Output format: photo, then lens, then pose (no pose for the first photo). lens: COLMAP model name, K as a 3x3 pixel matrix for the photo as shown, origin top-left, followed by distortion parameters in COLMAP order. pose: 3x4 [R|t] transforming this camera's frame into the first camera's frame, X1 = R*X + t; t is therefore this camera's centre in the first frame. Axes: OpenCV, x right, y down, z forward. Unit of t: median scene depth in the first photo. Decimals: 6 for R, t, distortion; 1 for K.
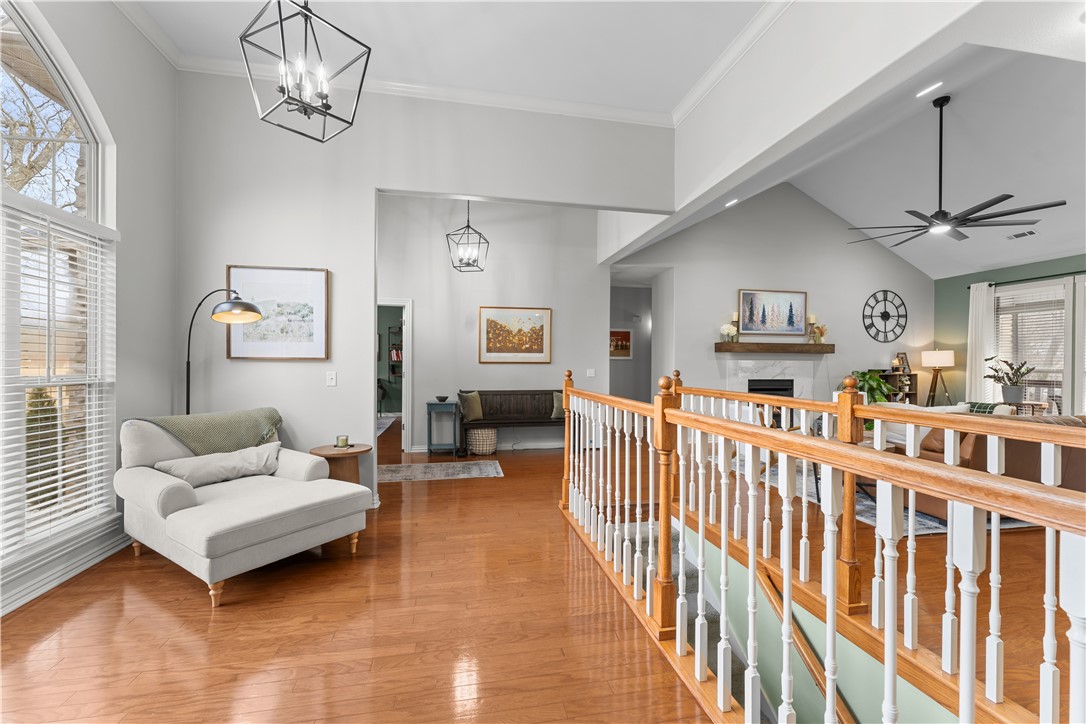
lens RADIAL K [[441.5, 0, 543.6], [0, 441.5, 361.0], [0, 0, 1]] dist [-0.001660, -0.000165]
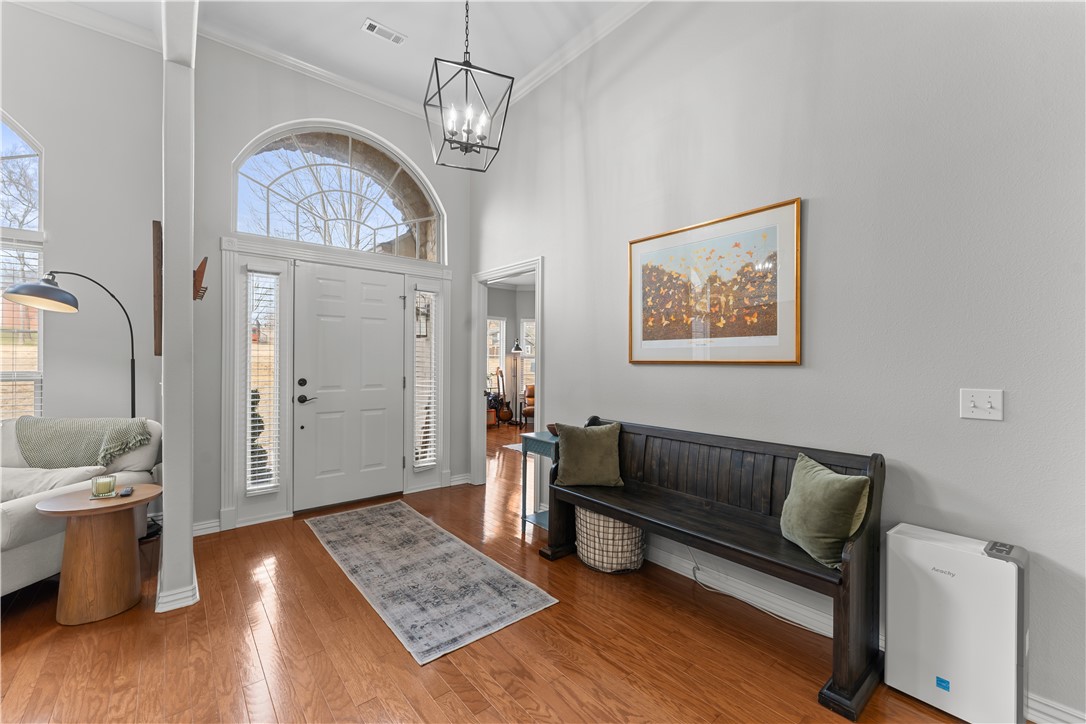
lens RADIAL K [[441.5, 0, 539.4], [0, 441.5, 361.5], [0, 0, 1]] dist [-0.001660, -0.000165]
pose [[0.497080, -0.005614, -0.867686, 0.210414], [-0.002413, 0.999966, -0.007852, 0.006364], [0.867701, 0.005997, 0.497050, 0.681959]]
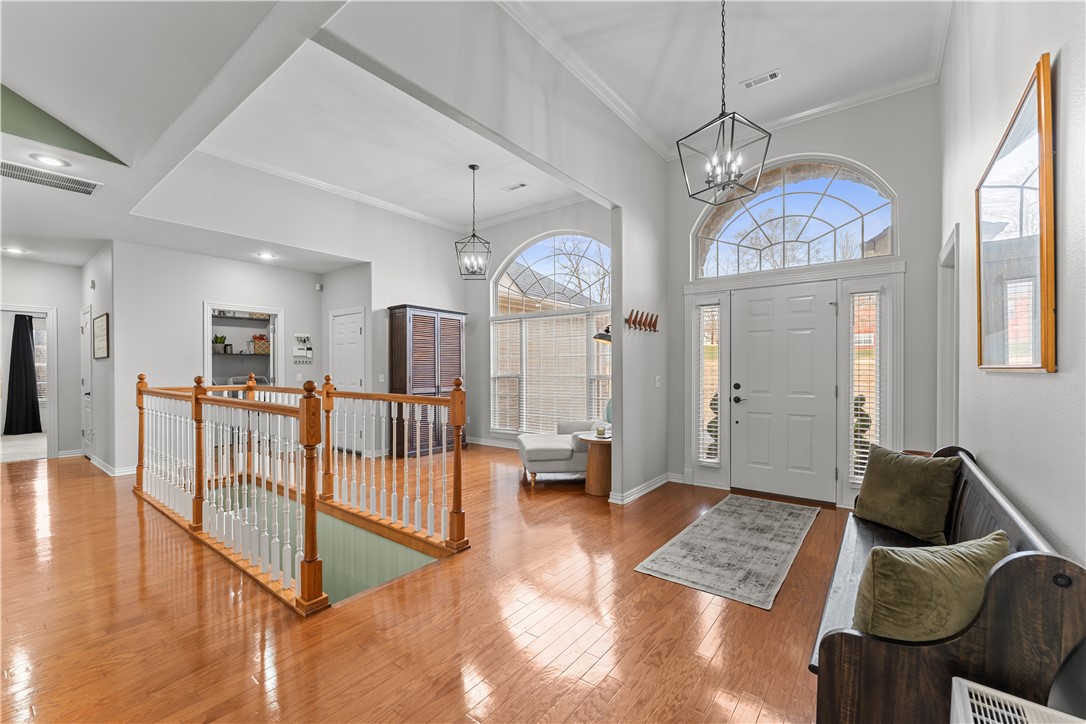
lens RADIAL K [[441.5, 0, 540.4], [0, 441.5, 371.6], [0, 0, 1]] dist [-0.001660, -0.000165]
pose [[-0.737404, -0.004868, -0.675434, 0.286103], [-0.007309, 0.999973, 0.000773, 0.007208], [0.675412, 0.005506, -0.737420, 1.023974]]
